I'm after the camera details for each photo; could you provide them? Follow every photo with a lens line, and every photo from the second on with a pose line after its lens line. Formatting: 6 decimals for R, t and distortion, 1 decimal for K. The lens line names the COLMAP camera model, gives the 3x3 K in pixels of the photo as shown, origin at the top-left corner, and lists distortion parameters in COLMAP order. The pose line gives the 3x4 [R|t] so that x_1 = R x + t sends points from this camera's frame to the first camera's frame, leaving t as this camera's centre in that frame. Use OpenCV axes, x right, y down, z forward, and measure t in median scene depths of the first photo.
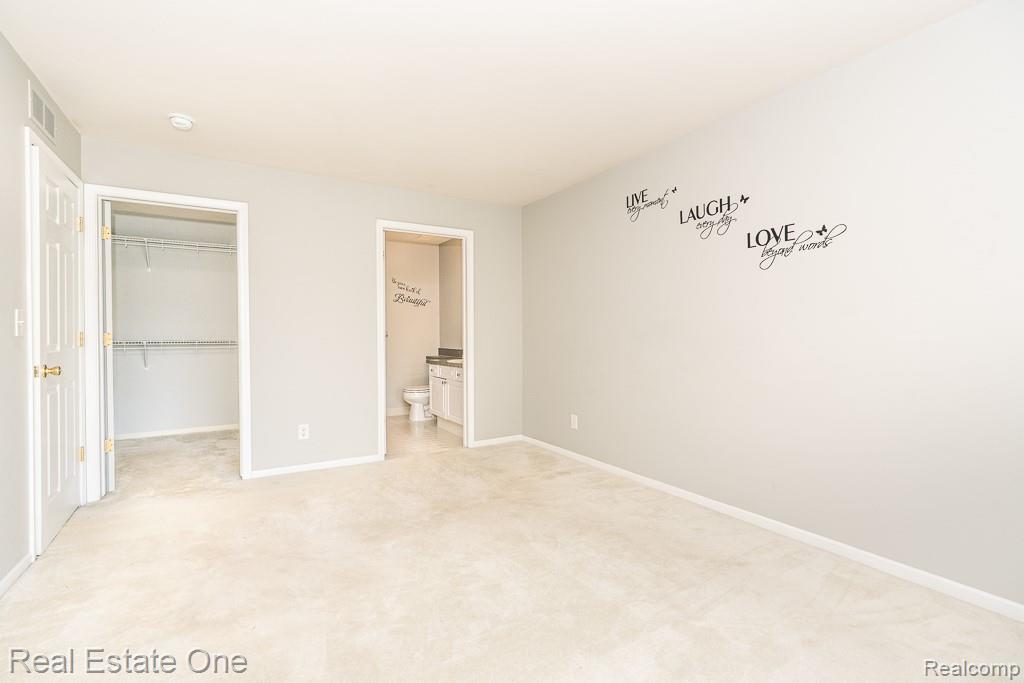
lens RADIAL K [[465.3, 0, 511.5], [0, 465.3, 337.8], [0, 0, 1]] dist [-0.012227, 0.004703]
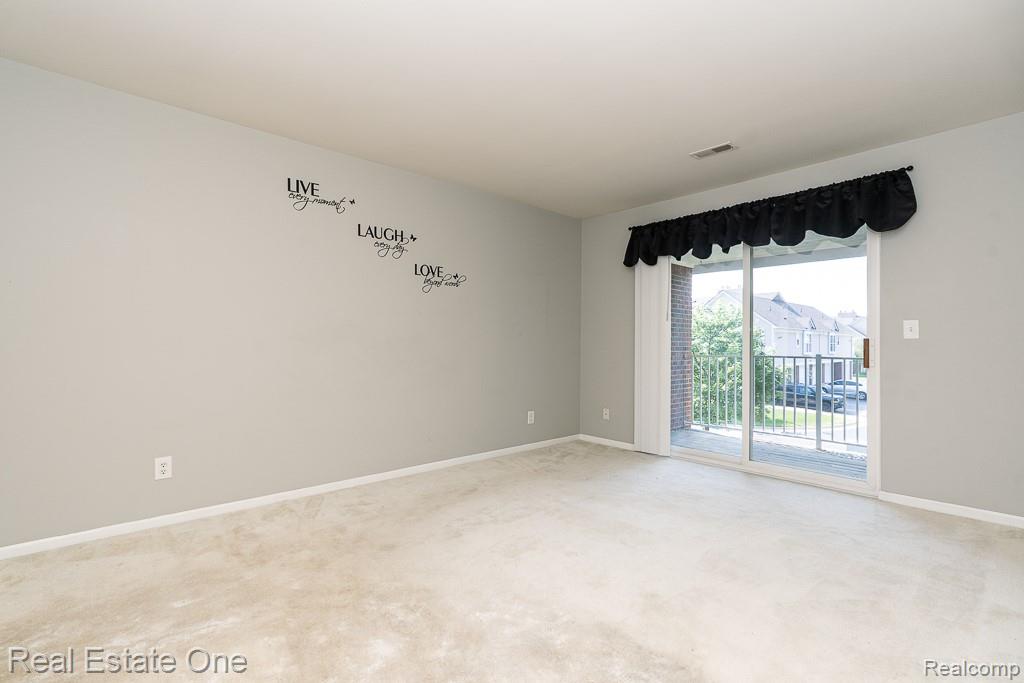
lens RADIAL K [[465.3, 0, 505.5], [0, 465.3, 341.4], [0, 0, 1]] dist [-0.012227, 0.004703]
pose [[-0.186412, 0.002372, 0.982469, -0.884977], [-0.000510, 0.999997, -0.002511, 0.008269], [-0.982472, -0.000970, -0.186410, 0.980172]]
